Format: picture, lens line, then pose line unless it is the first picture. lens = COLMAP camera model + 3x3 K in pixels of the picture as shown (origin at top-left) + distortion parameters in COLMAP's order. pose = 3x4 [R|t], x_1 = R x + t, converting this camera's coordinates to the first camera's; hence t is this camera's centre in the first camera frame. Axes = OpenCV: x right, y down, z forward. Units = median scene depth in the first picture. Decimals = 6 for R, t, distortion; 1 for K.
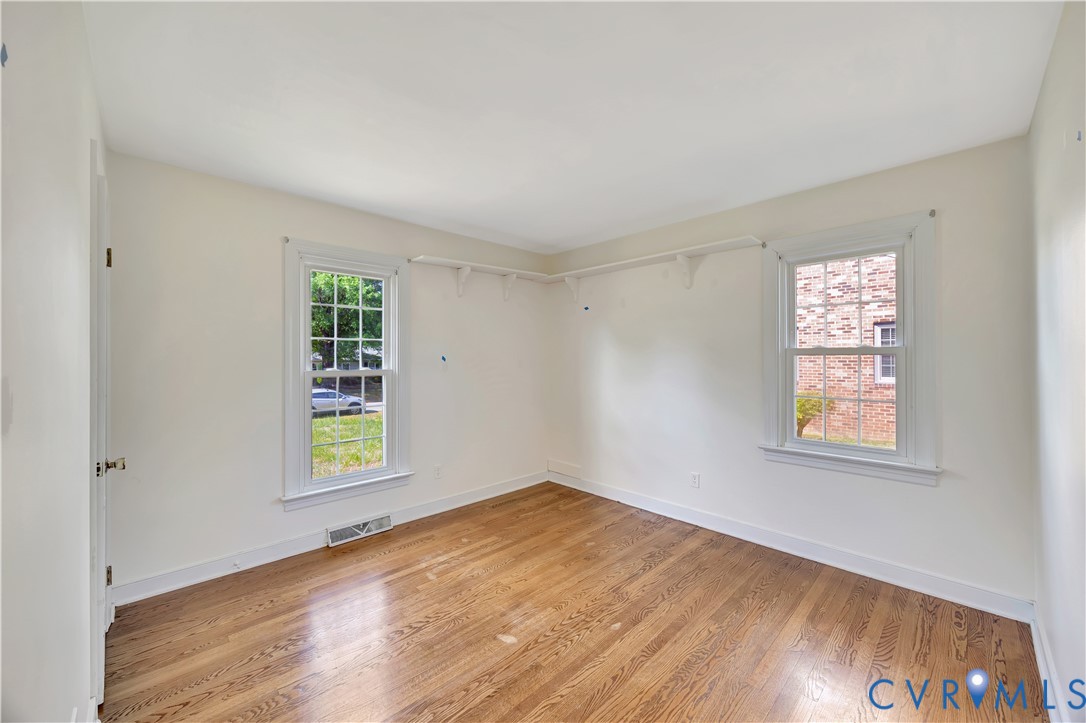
lens RADIAL K [[414.7, 0, 545.5], [0, 414.7, 358.7], [0, 0, 1]] dist [-0.009391, 0.001131]
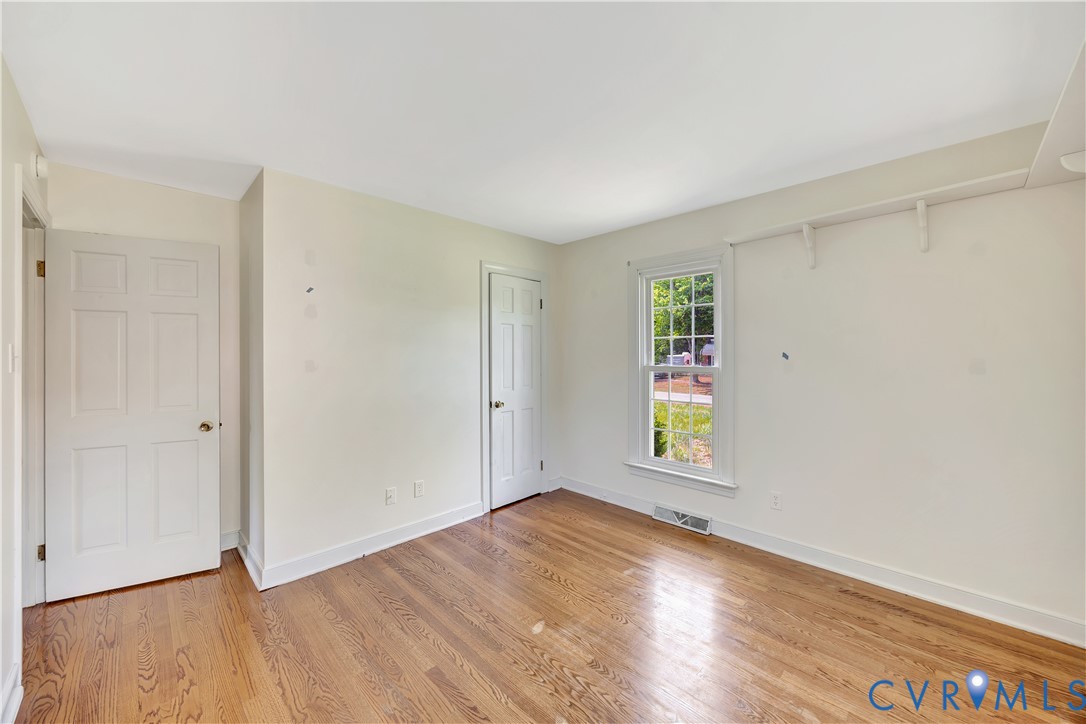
lens RADIAL K [[414.7, 0, 537.0], [0, 414.7, 354.4], [0, 0, 1]] dist [-0.009391, 0.001131]
pose [[0.000108, 0.004183, -0.999991, 0.598006], [-0.001743, 0.999990, 0.004183, -0.006302], [0.999998, 0.001742, 0.000115, 0.633807]]
